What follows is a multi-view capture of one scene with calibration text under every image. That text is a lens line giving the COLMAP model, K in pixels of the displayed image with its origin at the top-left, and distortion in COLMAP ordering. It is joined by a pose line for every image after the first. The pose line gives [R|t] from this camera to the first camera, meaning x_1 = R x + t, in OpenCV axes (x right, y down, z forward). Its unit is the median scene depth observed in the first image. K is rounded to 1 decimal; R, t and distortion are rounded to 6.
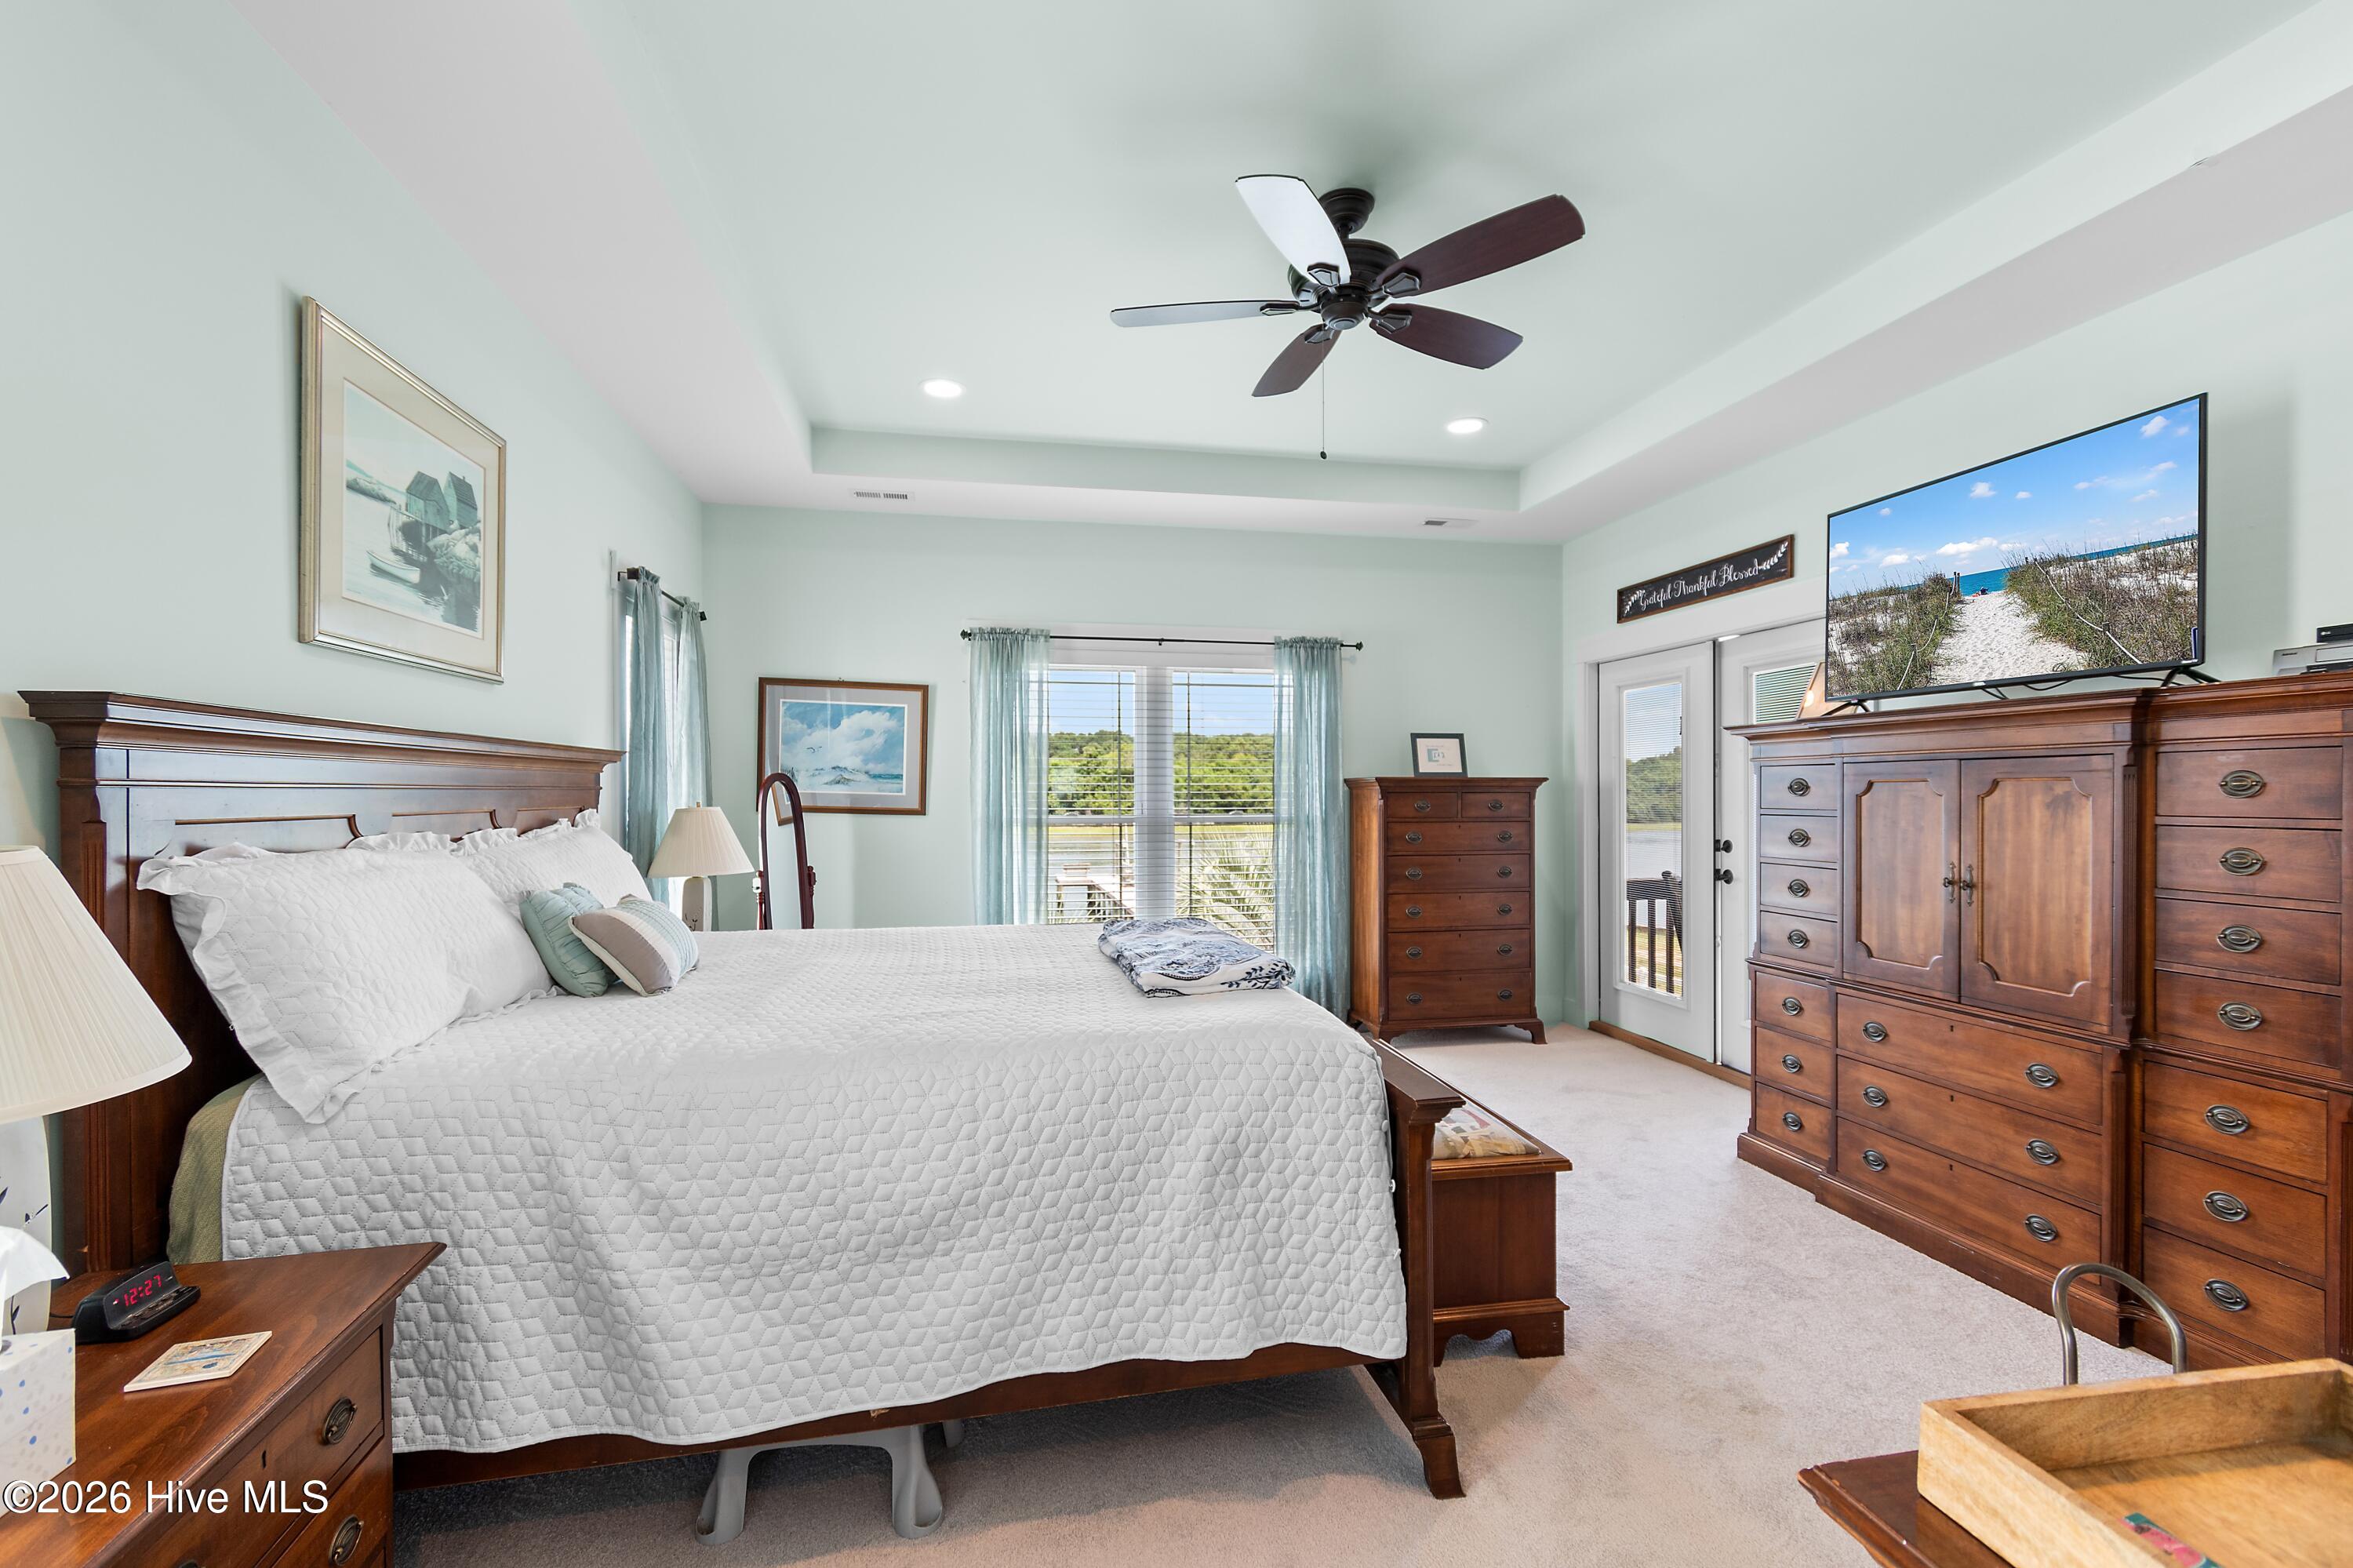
lens RADIAL K [[1044.8, 0, 1179.4], [0, 1044.8, 795.1], [0, 0, 1]] dist [0.000492, -0.001661]
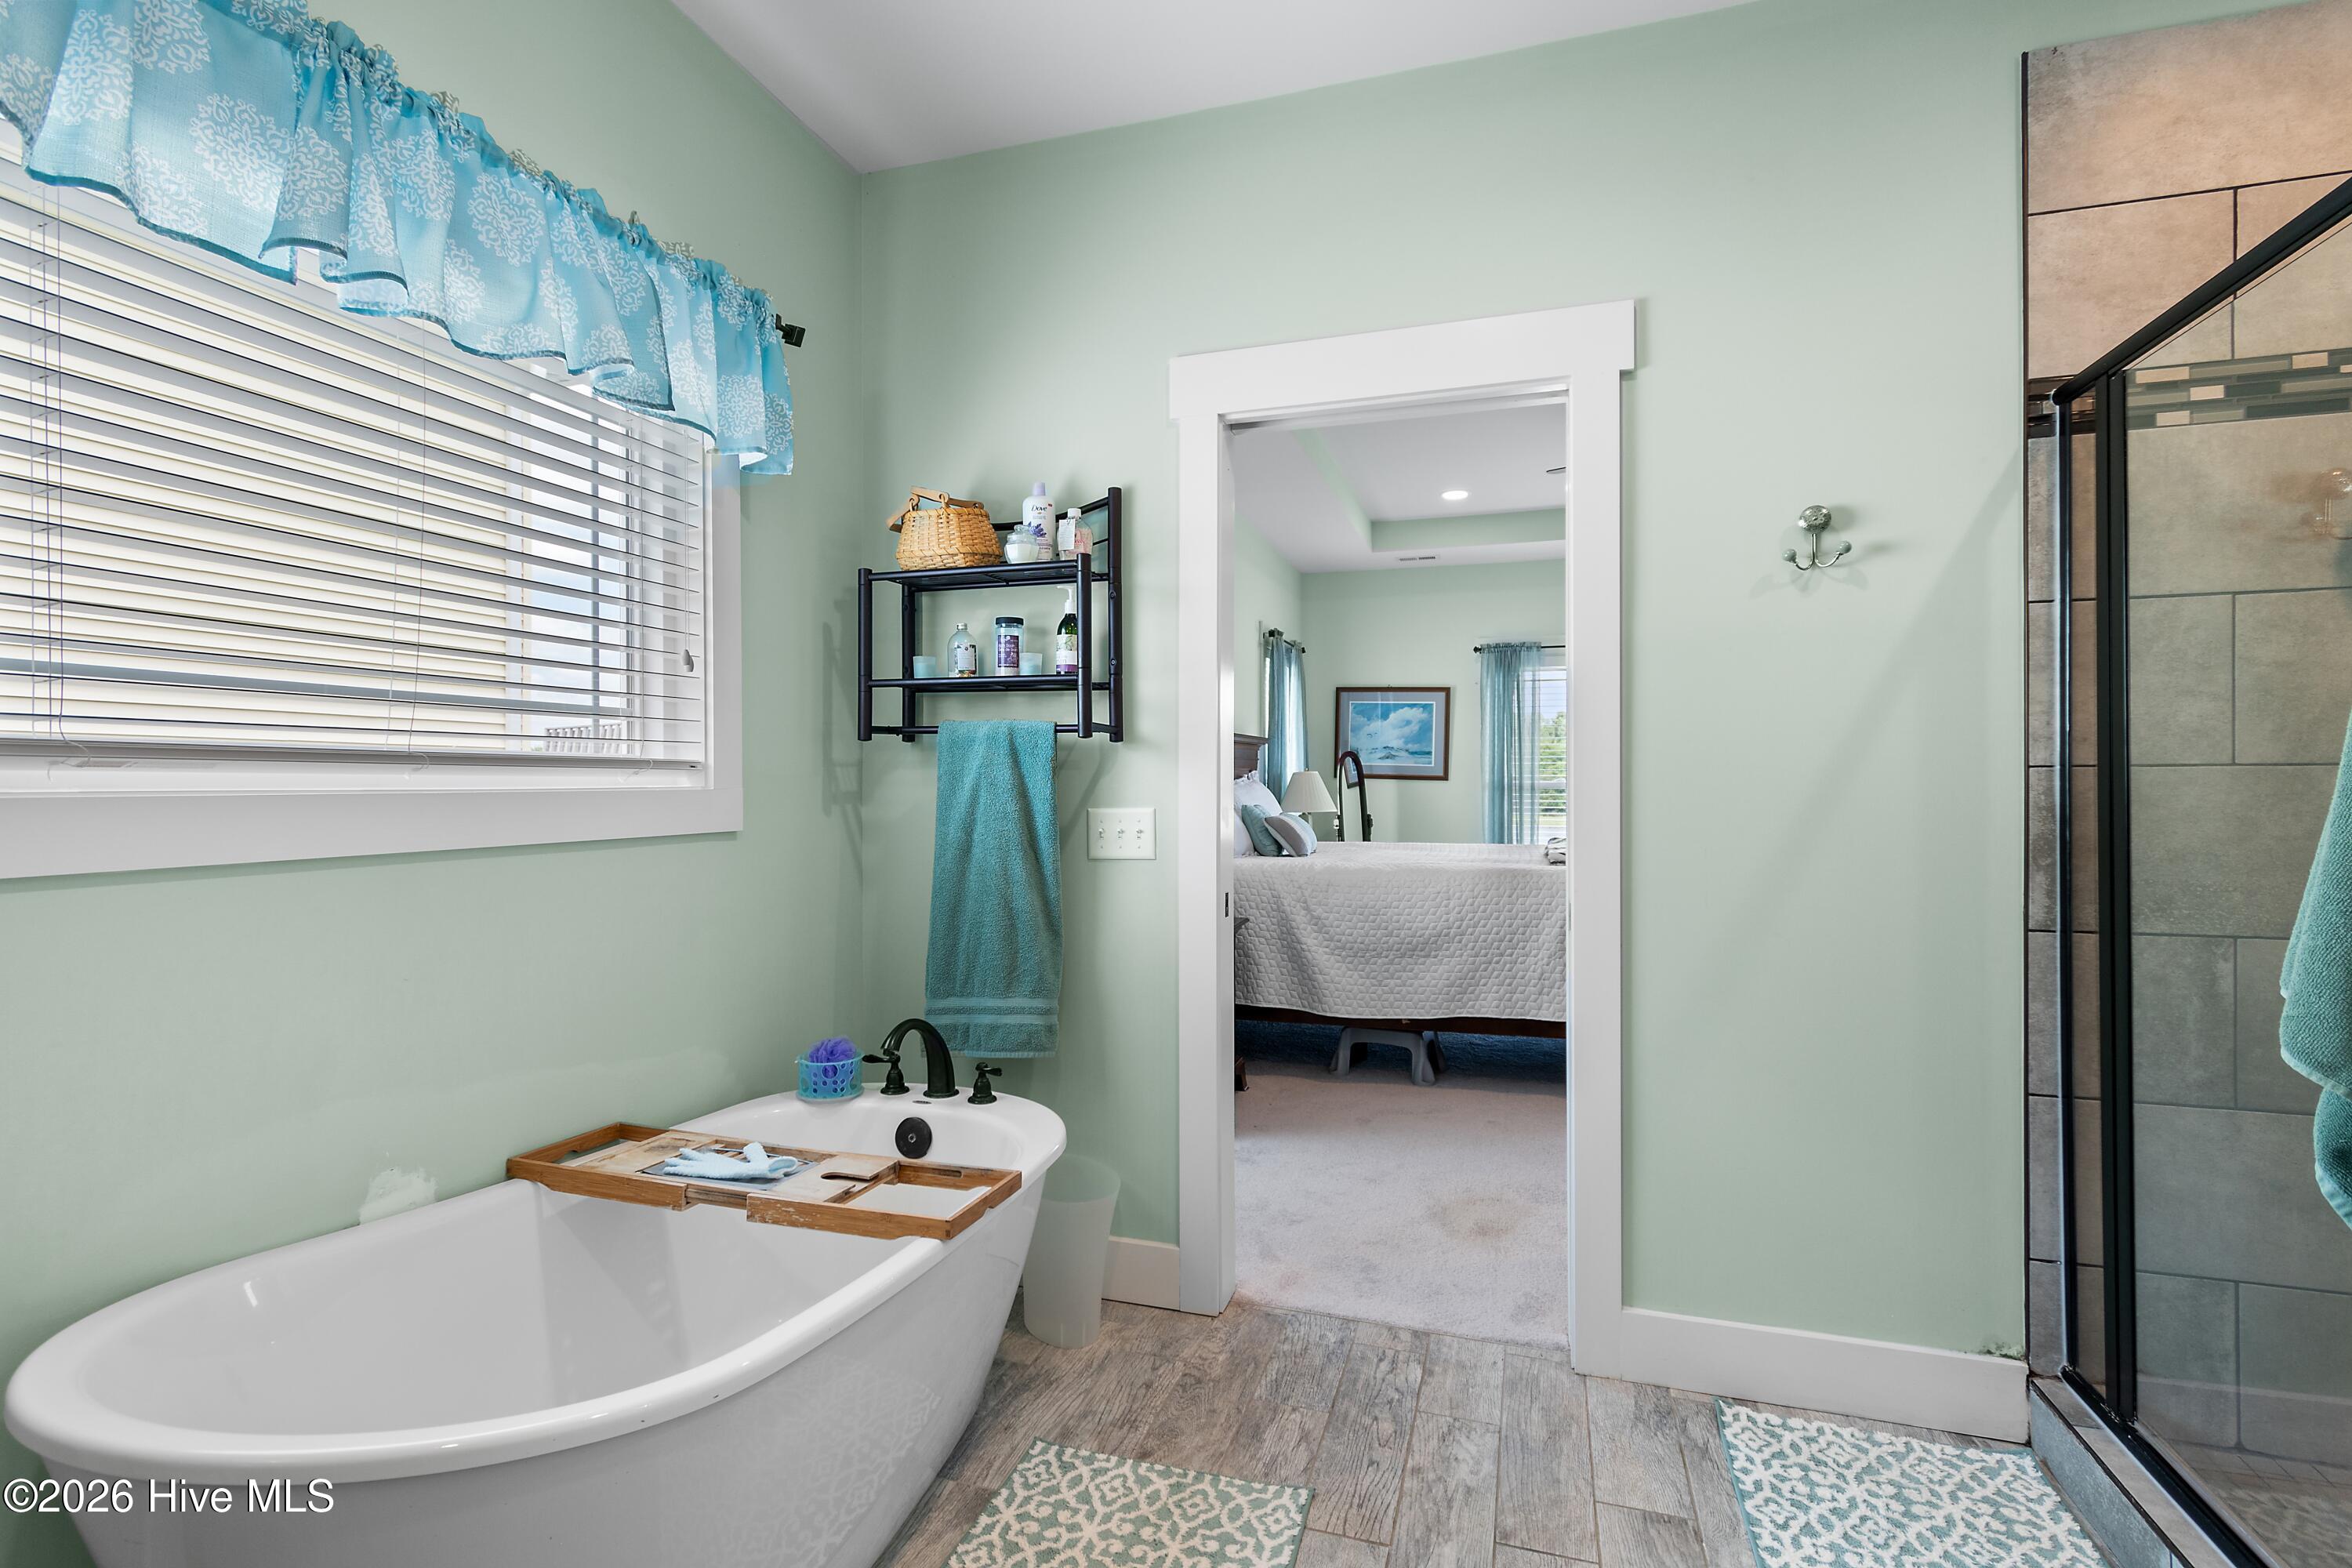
lens RADIAL K [[1079.8, 0, 1176.0], [0, 1079.8, 784.0], [0, 0, 1]] dist [-0.000934, -0.000176]
pose [[0.874112, 0.002005, -0.485720, 0.164950], [-0.000768, 0.999996, 0.002745, 0.023653], [0.485724, -0.002026, 0.874110, -0.515409]]
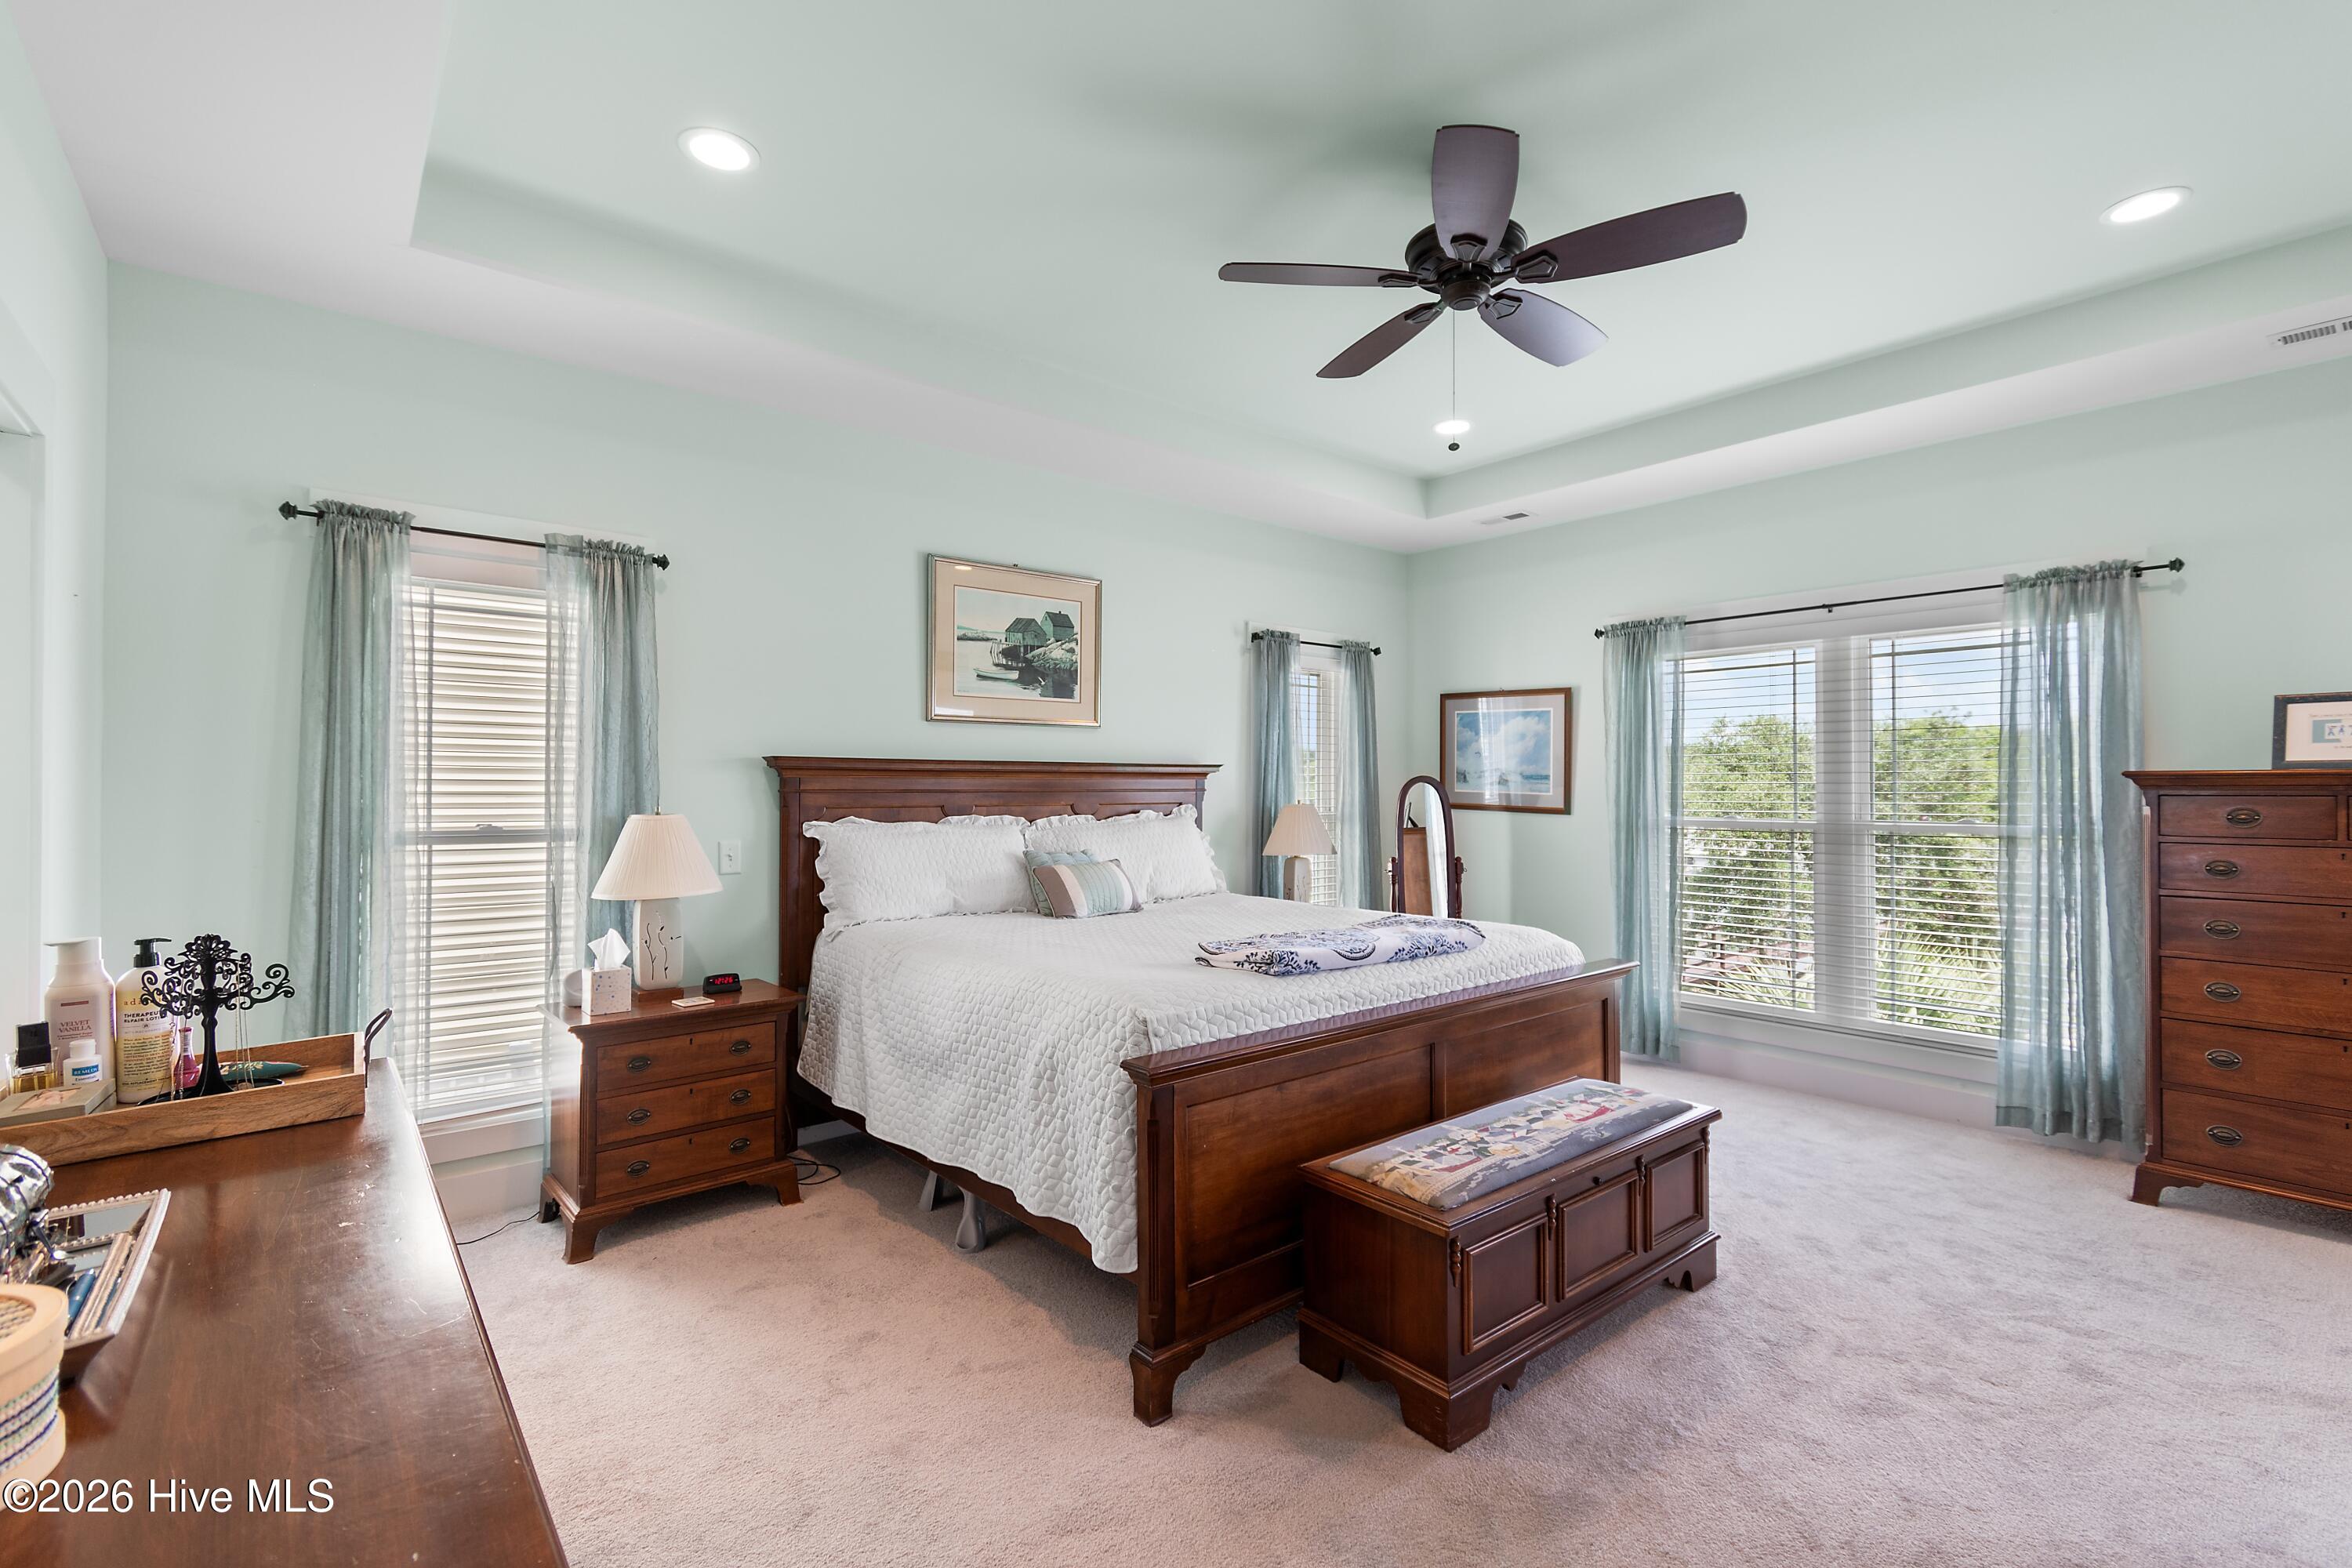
lens RADIAL K [[1038.4, 0, 1180.8], [0, 1038.4, 777.5], [0, 0, 1]] dist [0.001405, -0.000696]
pose [[0.481766, -0.008497, -0.876259, 0.545481], [-0.001518, 0.999943, -0.010530, -0.006966], [0.876298, 0.006403, 0.481726, 0.207790]]
